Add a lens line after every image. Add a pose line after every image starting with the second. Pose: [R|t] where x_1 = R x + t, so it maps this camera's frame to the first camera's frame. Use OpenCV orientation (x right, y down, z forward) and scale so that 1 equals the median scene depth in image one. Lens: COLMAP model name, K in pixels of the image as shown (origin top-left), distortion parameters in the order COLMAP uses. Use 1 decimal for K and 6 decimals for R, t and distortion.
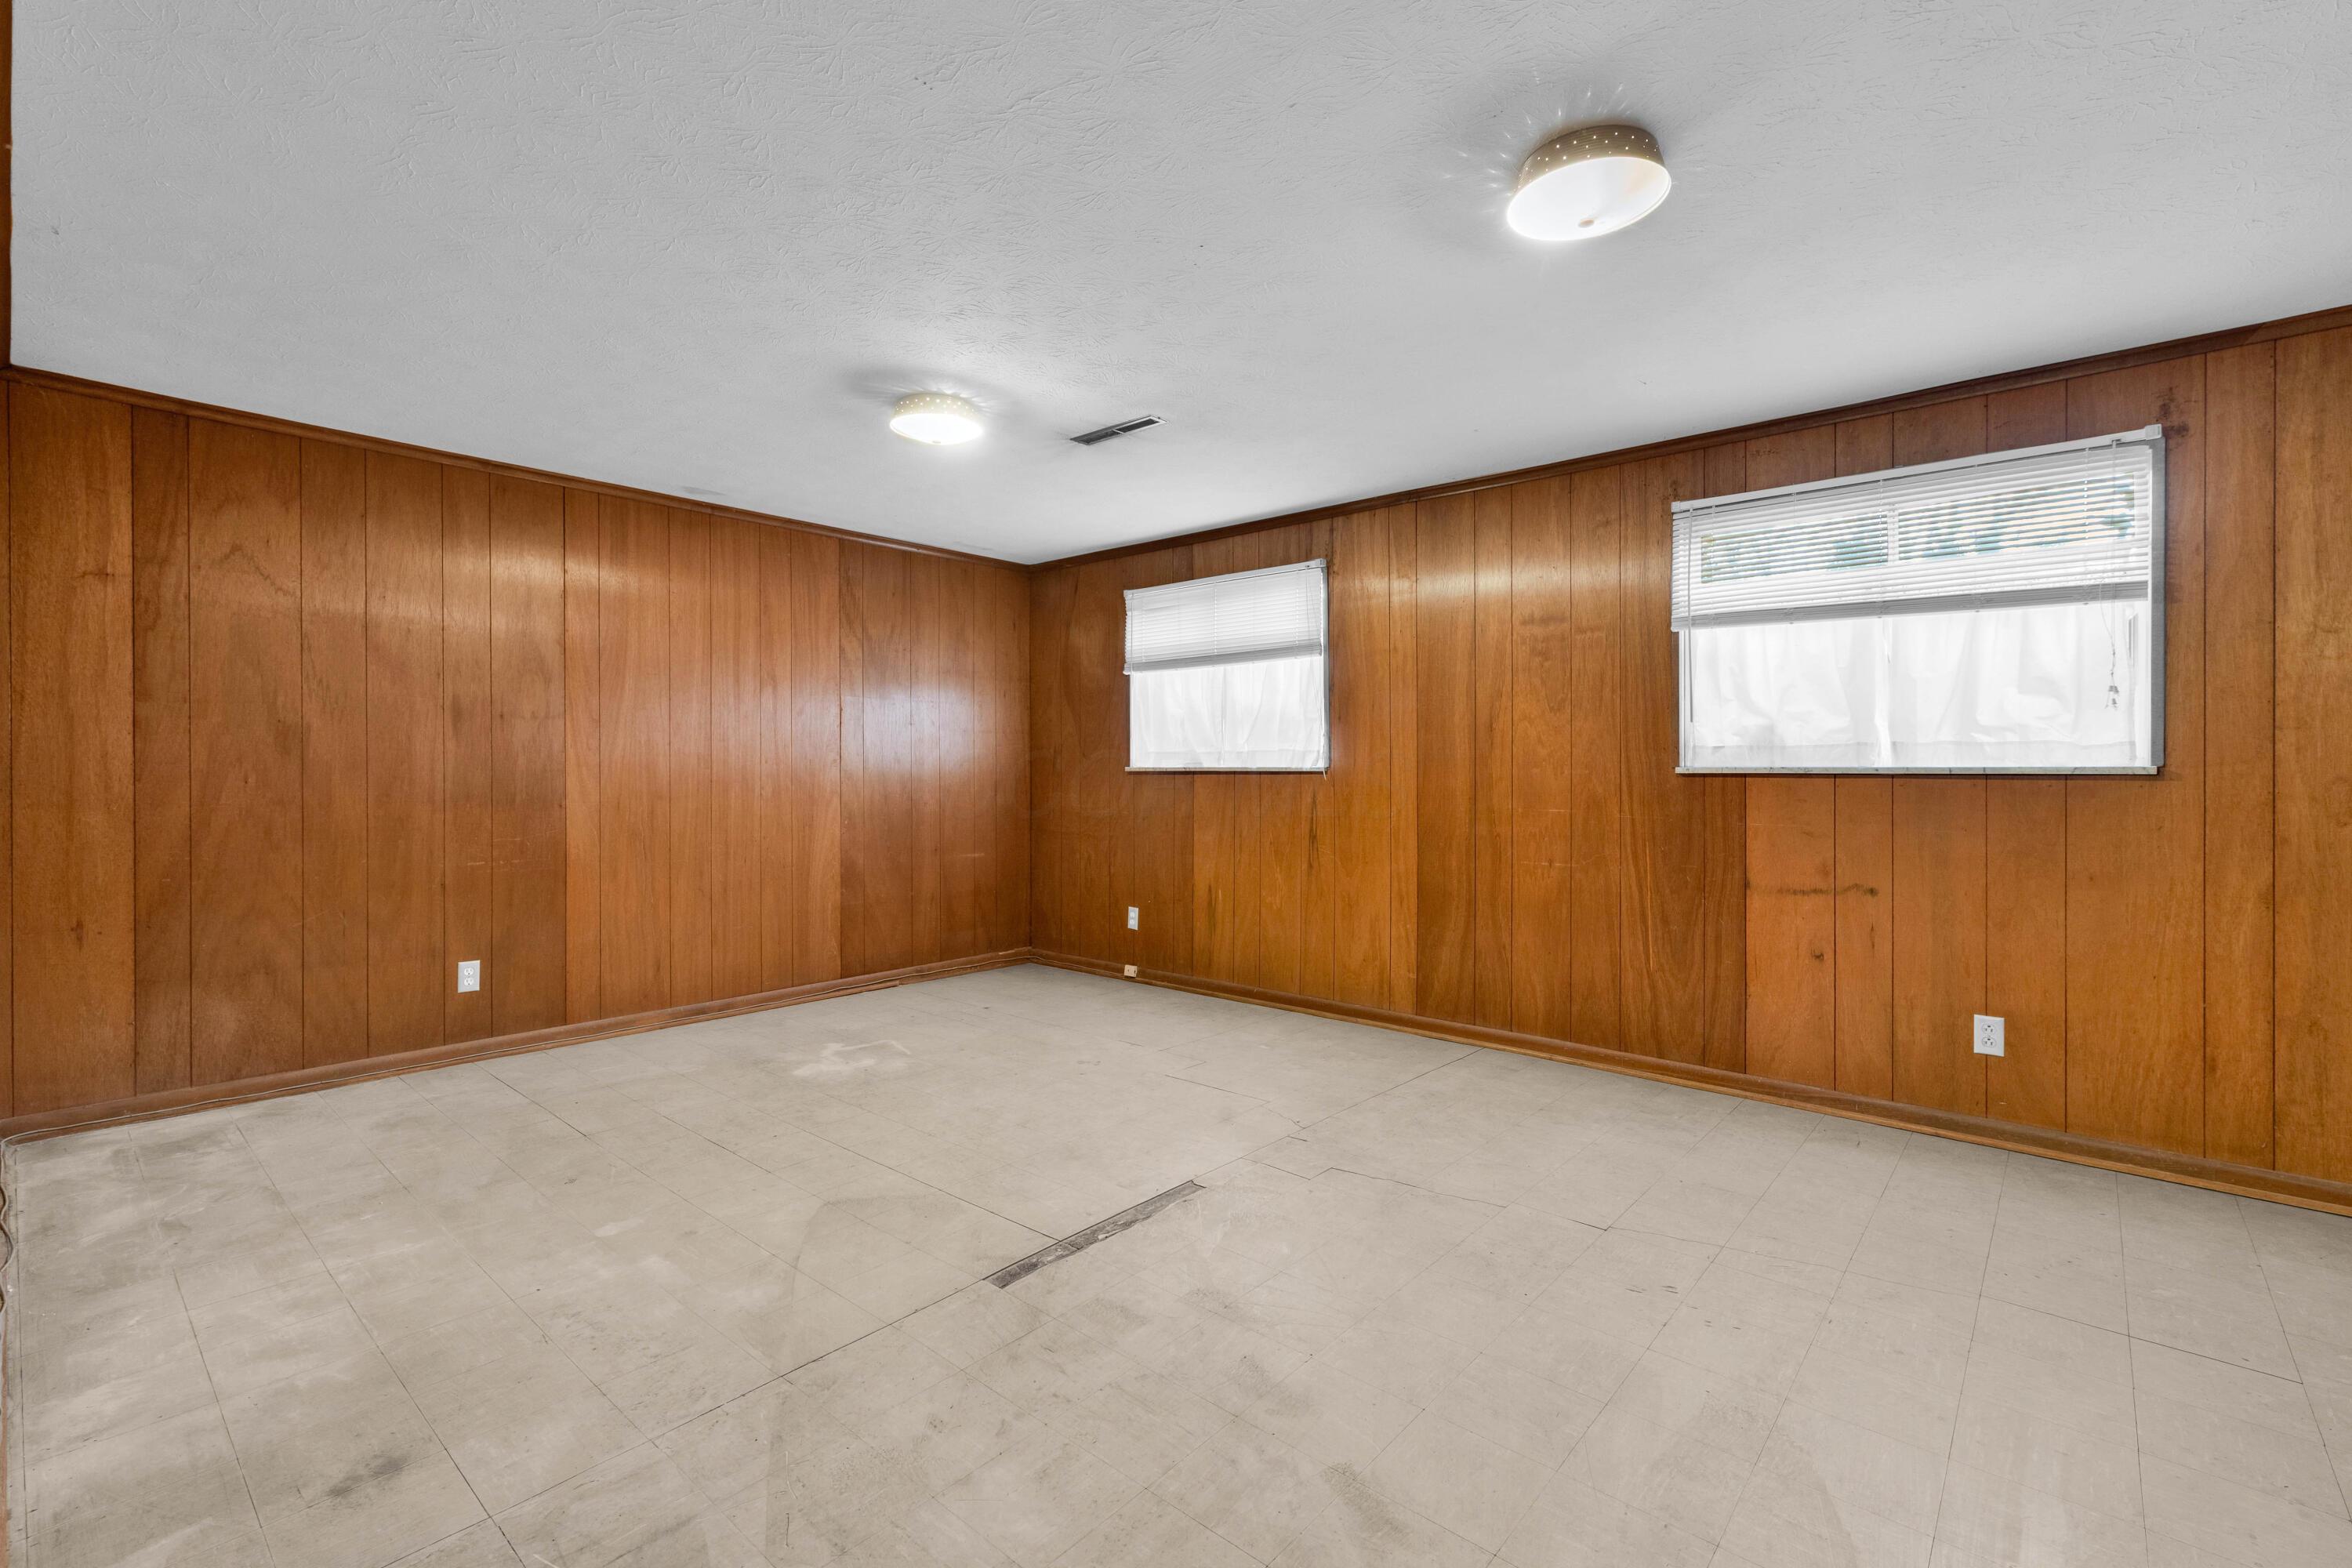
lens RADIAL K [[1025.3, 0, 1174.6], [0, 1025.3, 779.6], [0, 0, 1]] dist [0.003611, 0.000209]
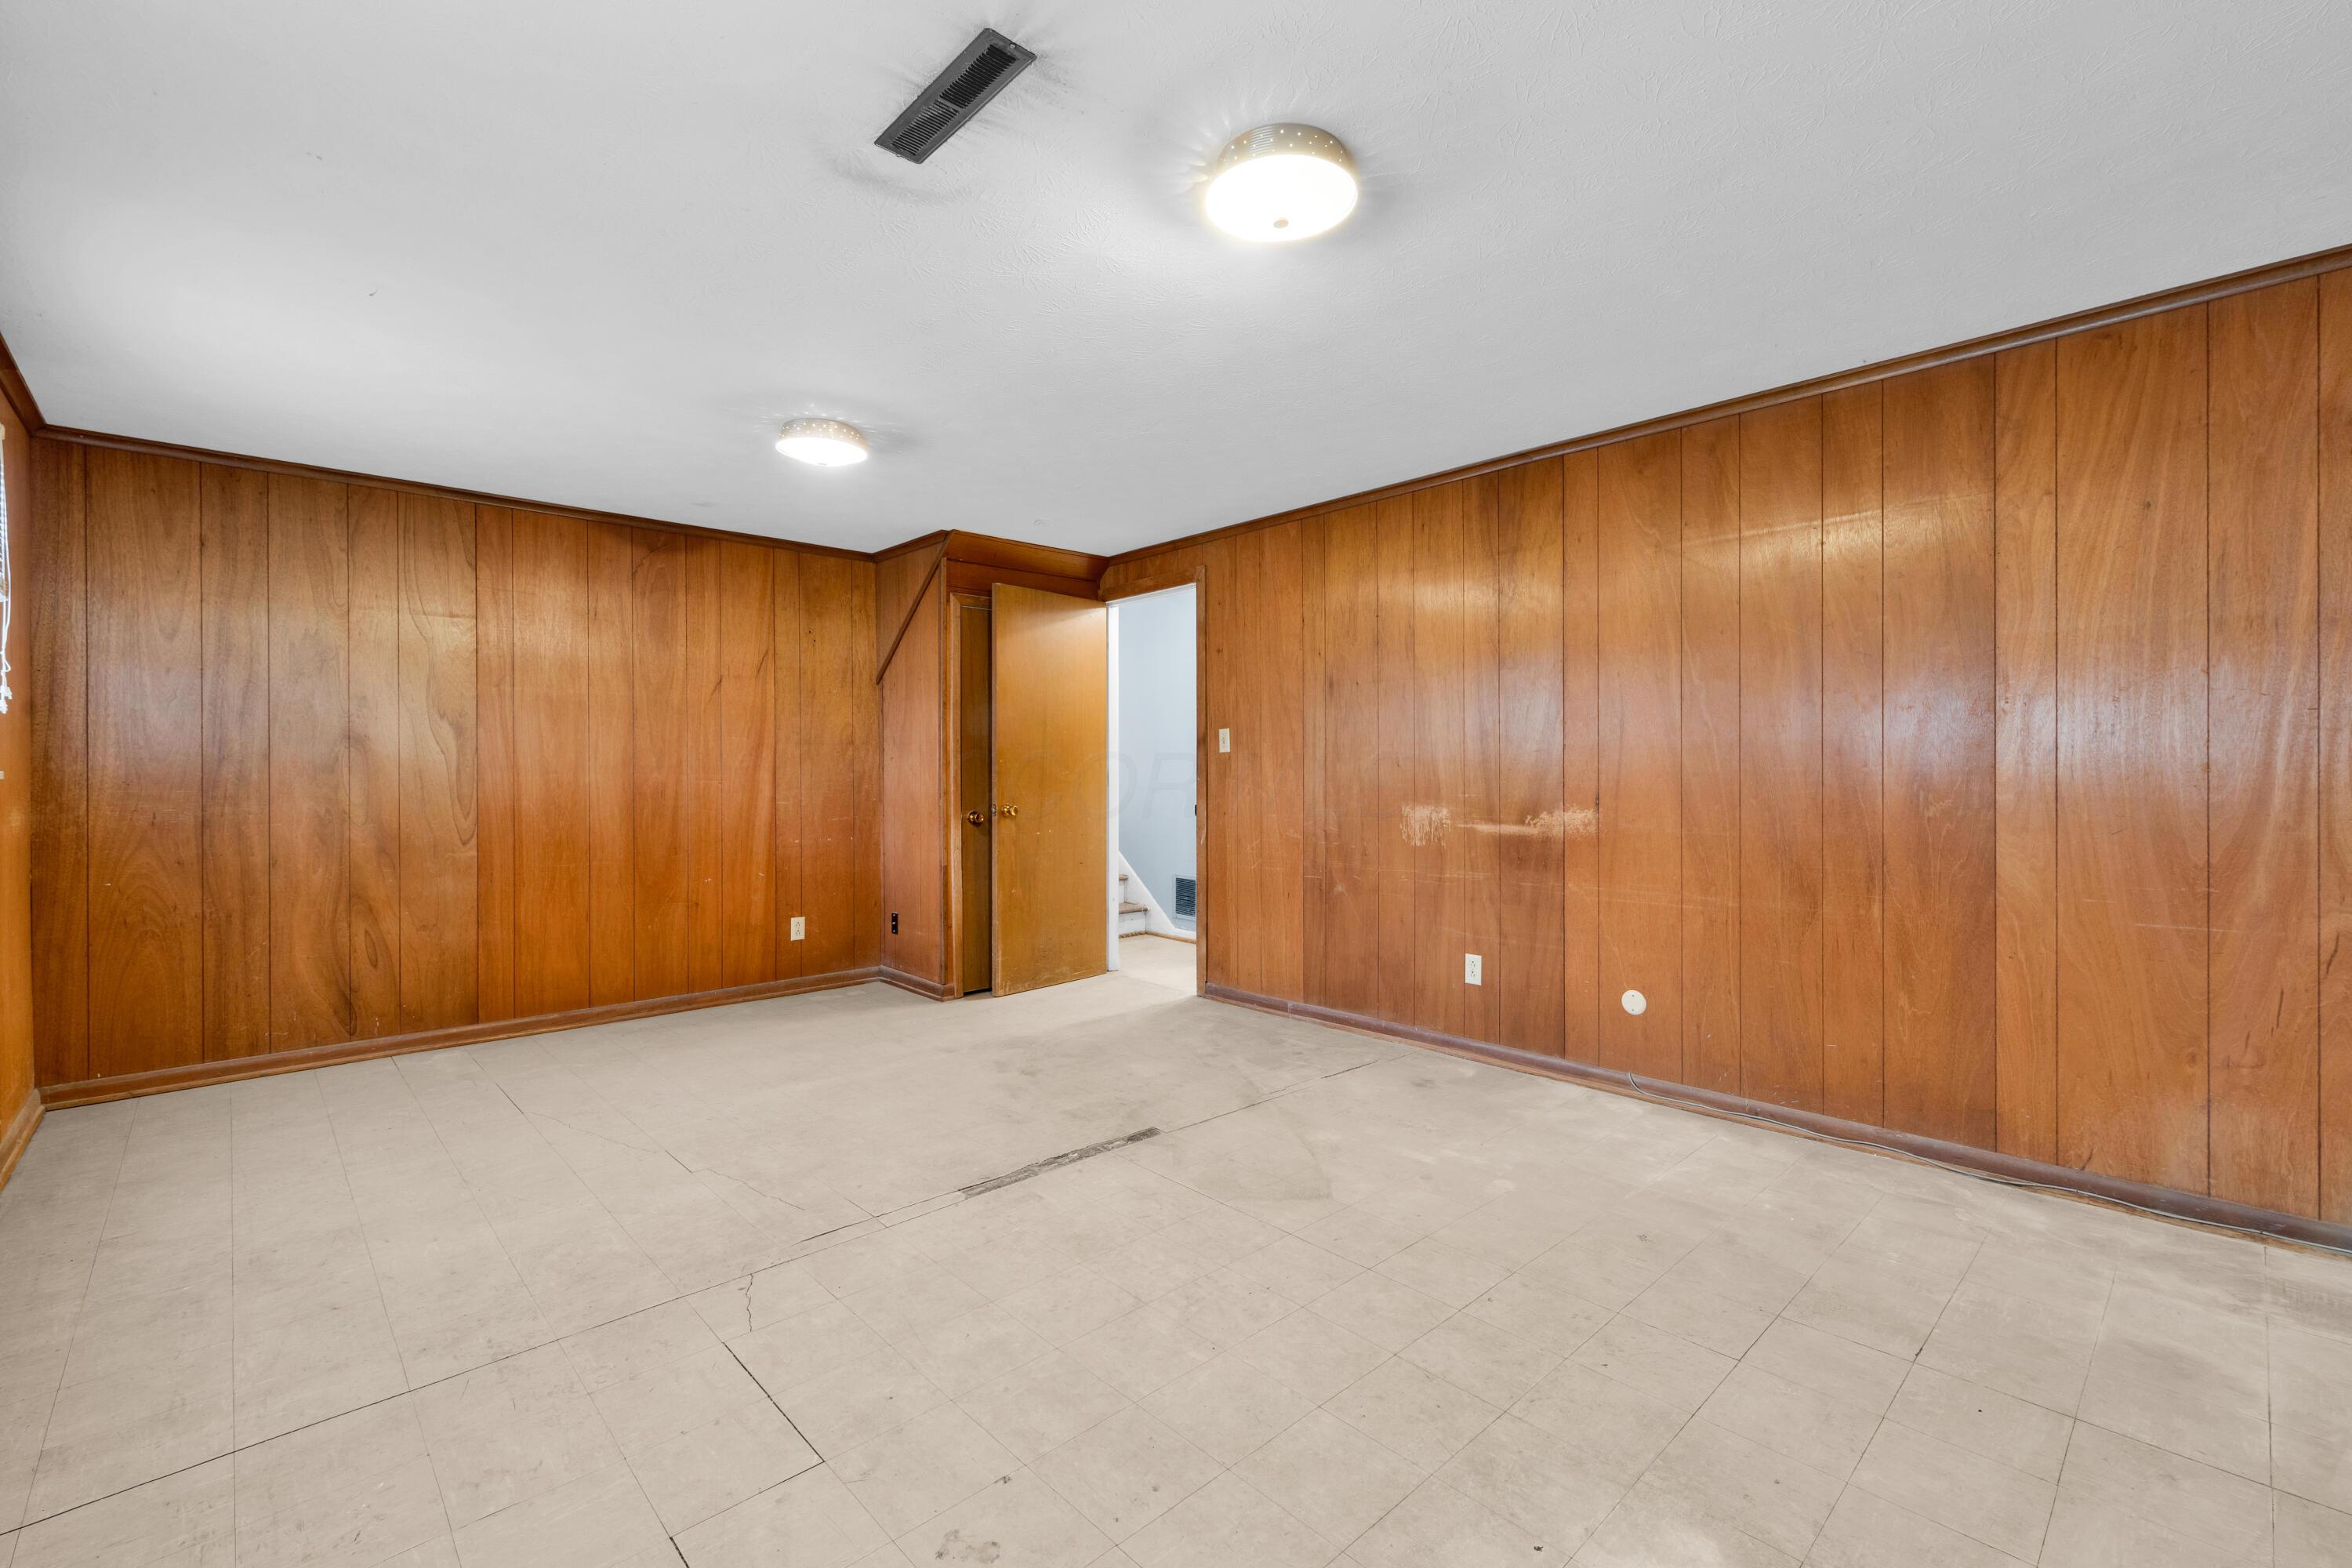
lens RADIAL K [[1025.3, 0, 1177.8], [0, 1025.3, 772.7], [0, 0, 1]] dist [0.003611, 0.000209]
pose [[-0.994369, 0.000784, 0.105968, -0.311961], [0.002446, 0.999876, 0.015559, -0.027618], [-0.105943, 0.015731, -0.994248, 2.117671]]
